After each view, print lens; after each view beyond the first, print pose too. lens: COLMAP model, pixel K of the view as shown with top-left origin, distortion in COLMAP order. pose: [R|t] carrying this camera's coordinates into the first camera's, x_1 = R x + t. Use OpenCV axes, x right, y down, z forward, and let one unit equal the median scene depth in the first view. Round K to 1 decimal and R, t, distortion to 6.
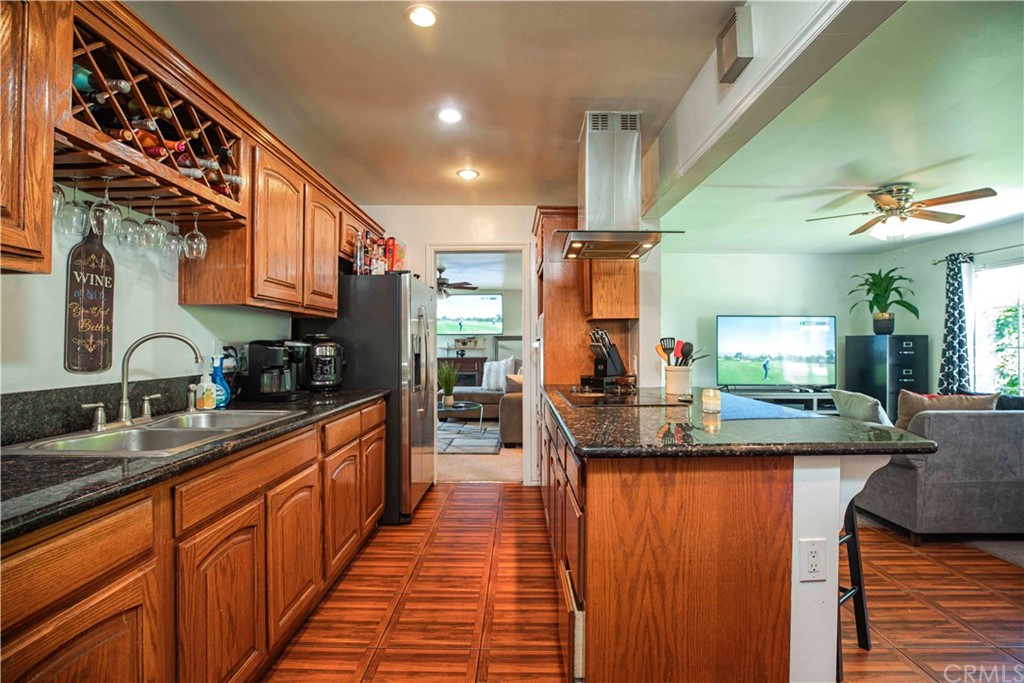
lens RADIAL K [[470.5, 0, 512.0], [0, 470.5, 341.5], [0, 0, 1]] dist [-0.039585, 0.013326]
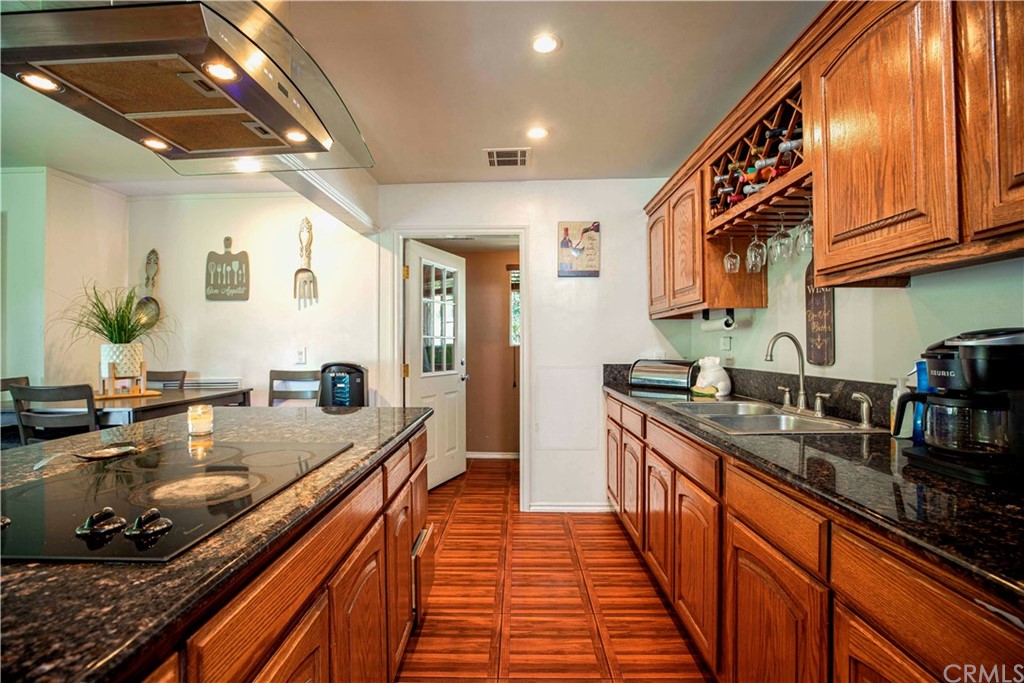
lens RADIAL K [[470.5, 0, 512.0], [0, 470.5, 341.5], [0, 0, 1]] dist [-0.039585, 0.013326]
pose [[-0.999644, 0.026025, 0.005878, -0.121006], [0.025955, 0.999594, -0.011723, -0.003260], [-0.006180, -0.011567, -0.999914, 2.178441]]
